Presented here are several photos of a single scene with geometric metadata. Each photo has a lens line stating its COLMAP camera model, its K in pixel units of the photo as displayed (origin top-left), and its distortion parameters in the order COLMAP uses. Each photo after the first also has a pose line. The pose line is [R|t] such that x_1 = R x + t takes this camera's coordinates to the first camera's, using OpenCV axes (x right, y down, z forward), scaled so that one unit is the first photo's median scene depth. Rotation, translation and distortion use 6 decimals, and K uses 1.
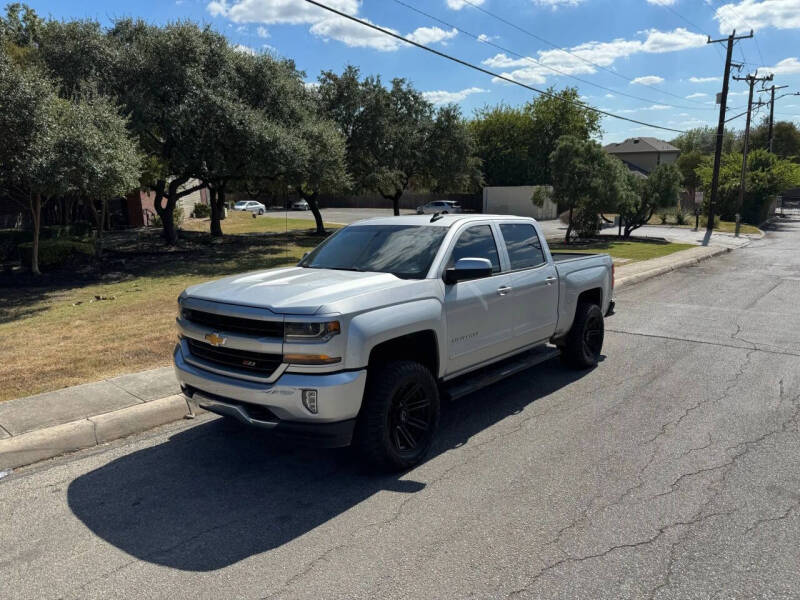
lens RADIAL K [[563.7, 0, 388.6], [0, 563.7, 299.6], [0, 0, 1]] dist [0.022664, -0.024643]
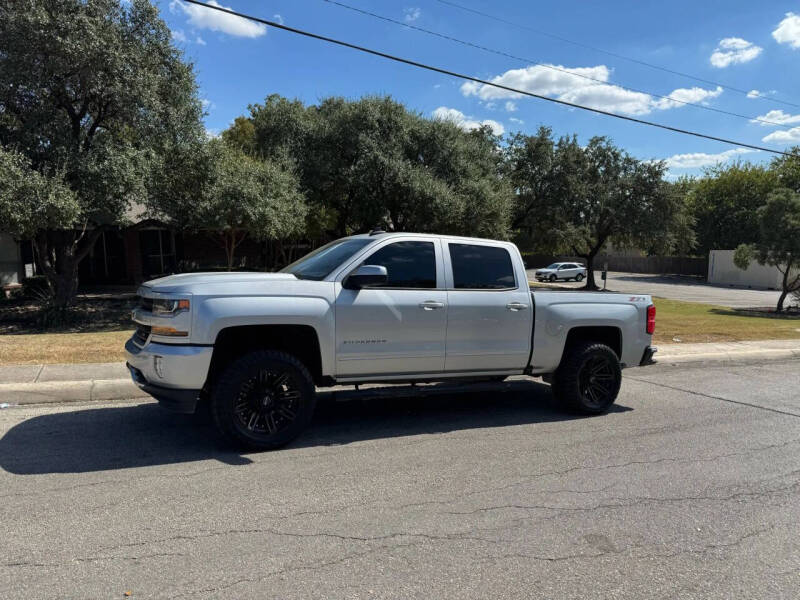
lens RADIAL K [[561.7, 0, 404.3], [0, 561.7, 309.6], [0, 0, 1]] dist [0.035319, -0.050452]
pose [[0.919670, 0.065112, -0.387256, 0.177766], [-0.102846, 0.991673, -0.077506, 0.023320], [0.378985, 0.111108, 0.918709, 0.023991]]
